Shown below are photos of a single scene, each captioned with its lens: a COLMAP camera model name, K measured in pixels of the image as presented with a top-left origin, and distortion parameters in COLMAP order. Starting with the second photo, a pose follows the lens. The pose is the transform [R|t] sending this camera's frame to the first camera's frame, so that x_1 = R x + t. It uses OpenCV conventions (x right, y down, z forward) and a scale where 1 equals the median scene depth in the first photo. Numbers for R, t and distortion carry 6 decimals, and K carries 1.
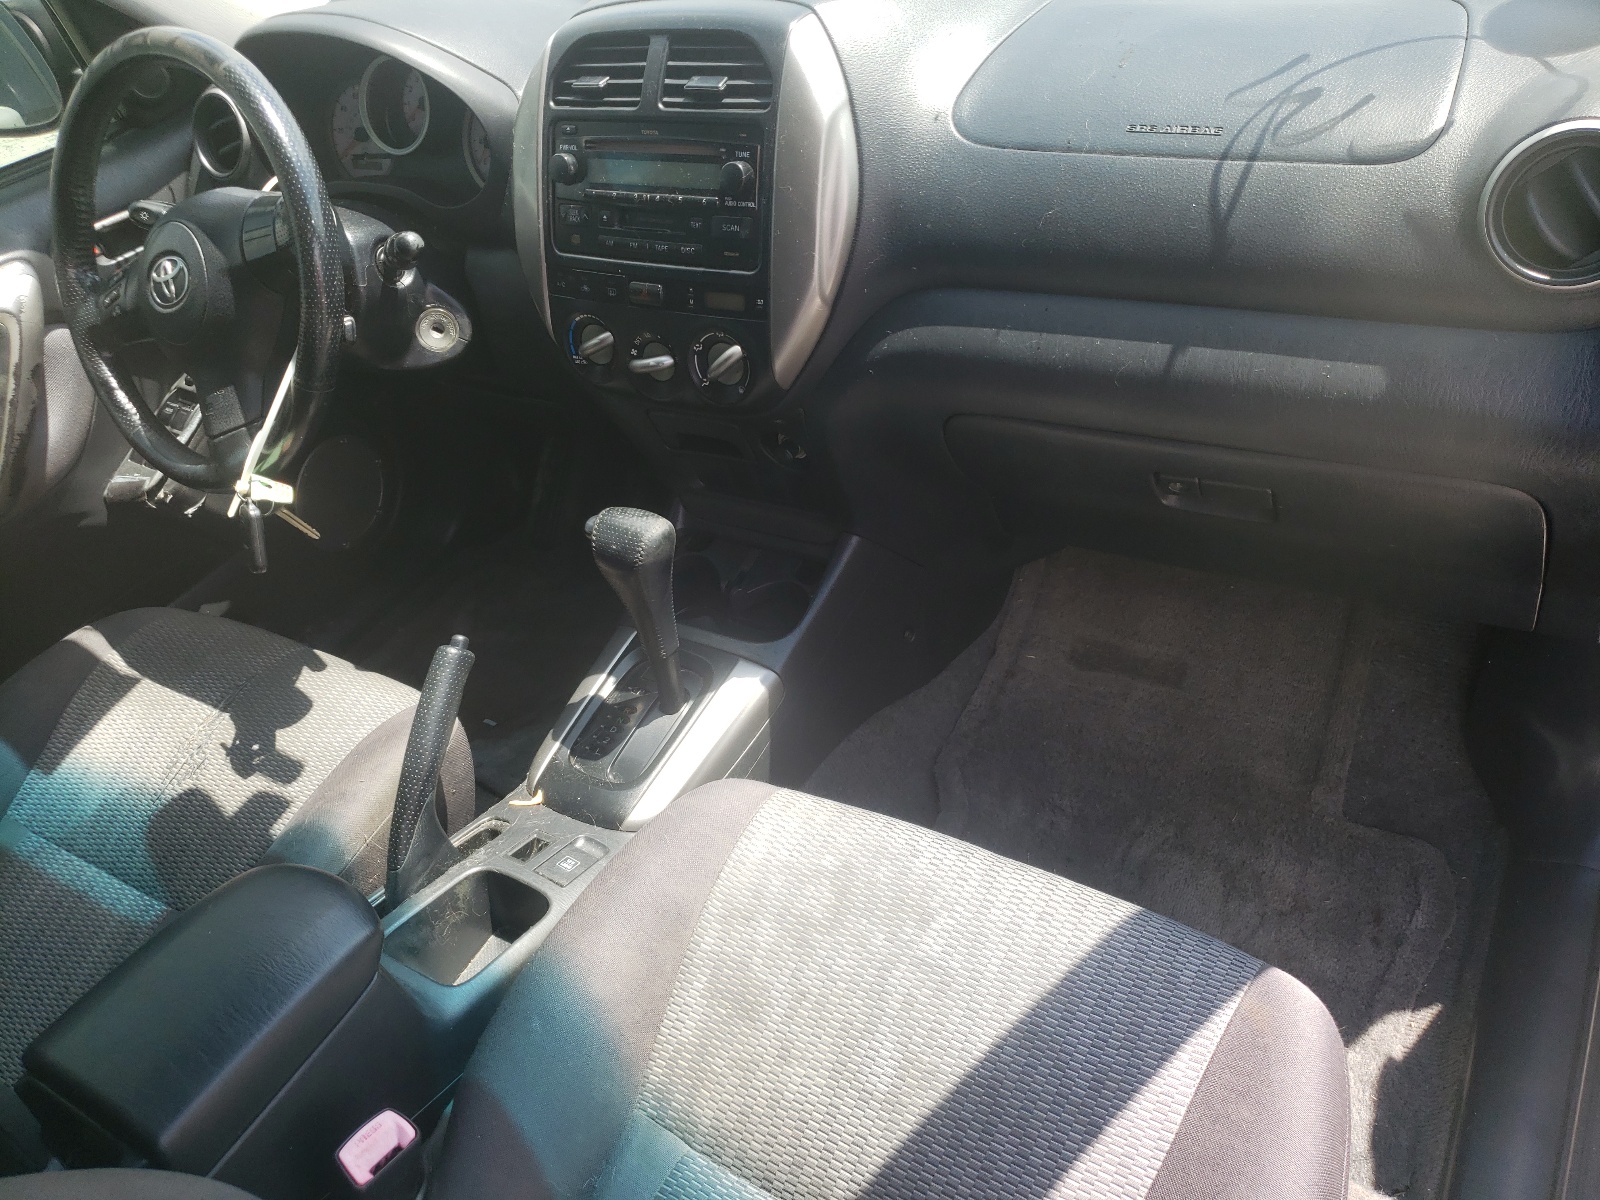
lens RADIAL K [[1253.0, 0, 800.0], [0, 1253.0, 600.0], [0, 0, 1]] dist [0.038374, -0.000094]
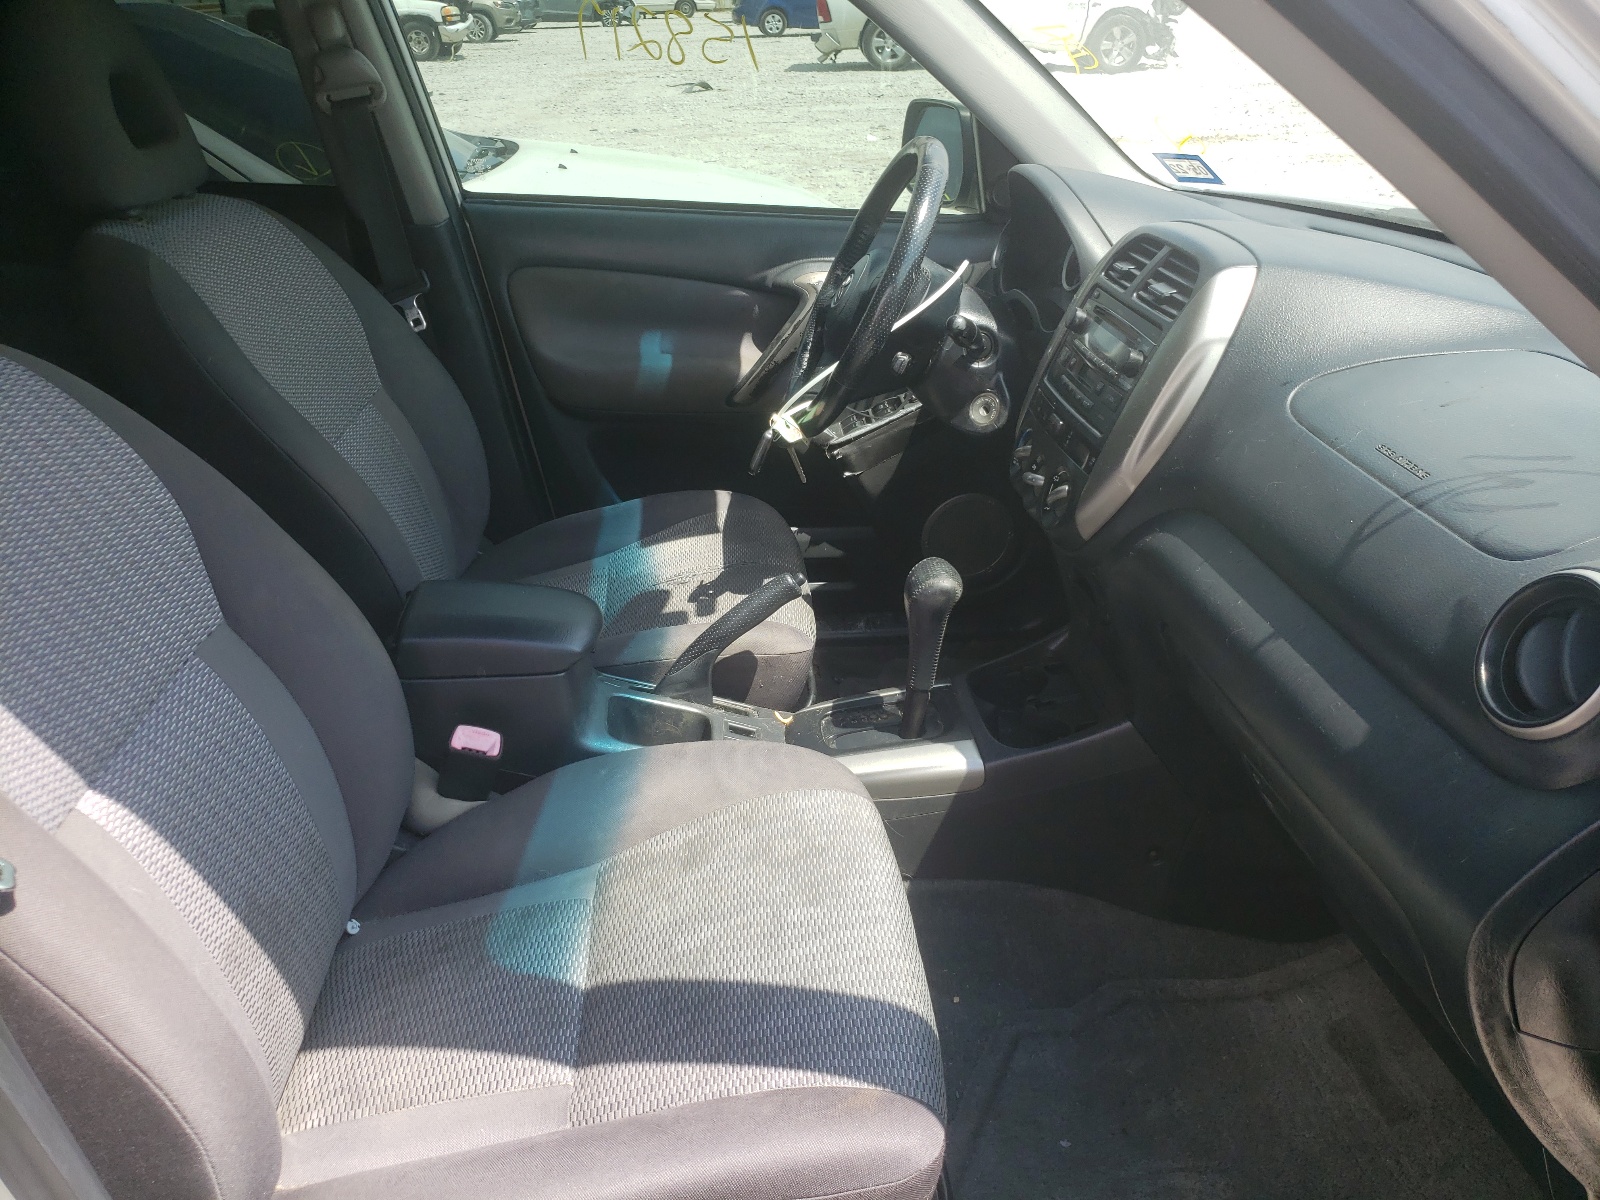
lens RADIAL K [[1202.2, 0, 800.0], [0, 1202.2, 660.6], [0, 0, 1]] dist [0.000369, -0.000130]
pose [[0.588611, 0.544797, -0.597271, 0.491423], [-0.608465, 0.784999, 0.116391, -0.042475], [0.532267, 0.294909, 0.793549, 0.001961]]
